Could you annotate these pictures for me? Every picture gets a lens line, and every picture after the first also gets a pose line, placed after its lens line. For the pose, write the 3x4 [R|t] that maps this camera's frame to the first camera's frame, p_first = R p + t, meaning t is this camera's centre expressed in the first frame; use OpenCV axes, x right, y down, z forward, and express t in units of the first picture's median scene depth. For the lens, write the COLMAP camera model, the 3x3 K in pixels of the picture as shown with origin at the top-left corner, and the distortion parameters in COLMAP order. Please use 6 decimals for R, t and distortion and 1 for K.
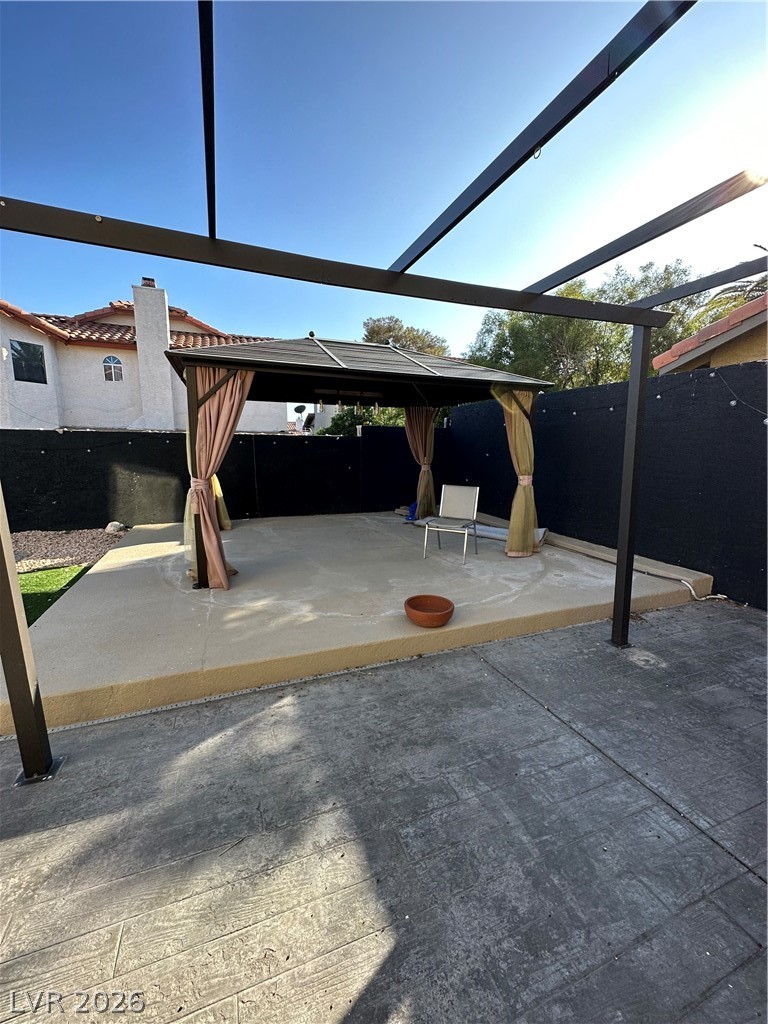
lens RADIAL K [[406.8, 0, 384.0], [0, 406.8, 512.0], [0, 0, 1]] dist [-0.002220, 0.000410]
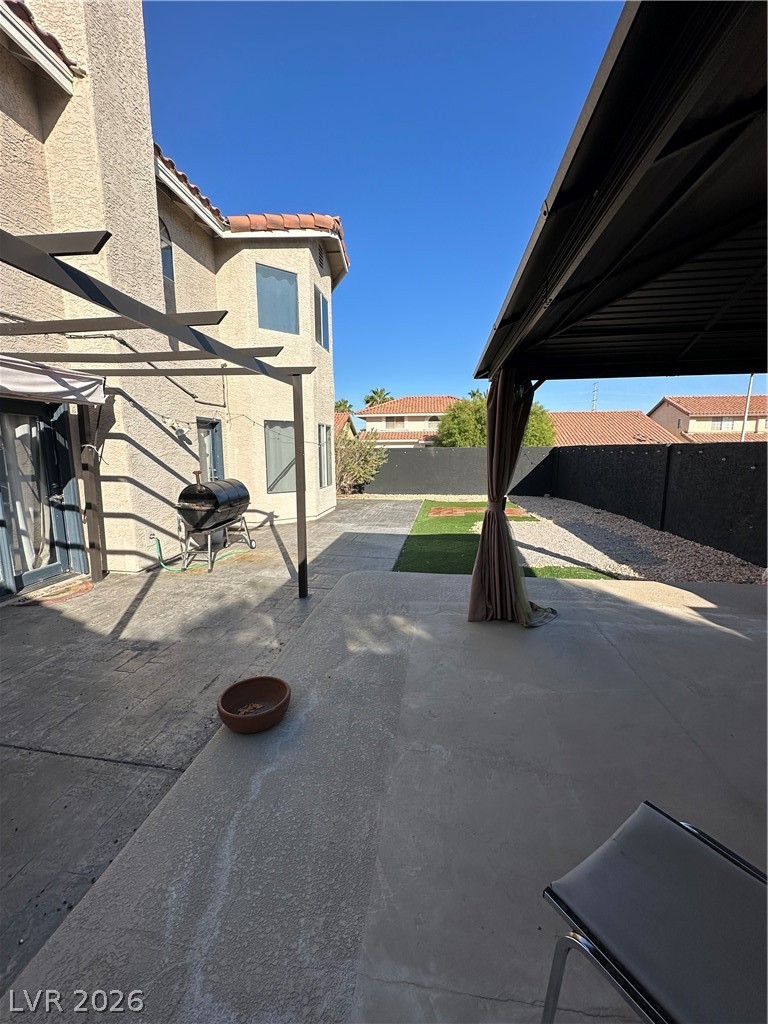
lens RADIAL K [[406.8, 0, 384.0], [0, 406.8, 512.0], [0, 0, 1]] dist [-0.002220, 0.000410]
pose [[-0.493123, 0.128025, -0.860488, 0.594991], [-0.134747, 0.965936, 0.220933, -0.280976], [0.859461, 0.224895, -0.459074, 1.520877]]
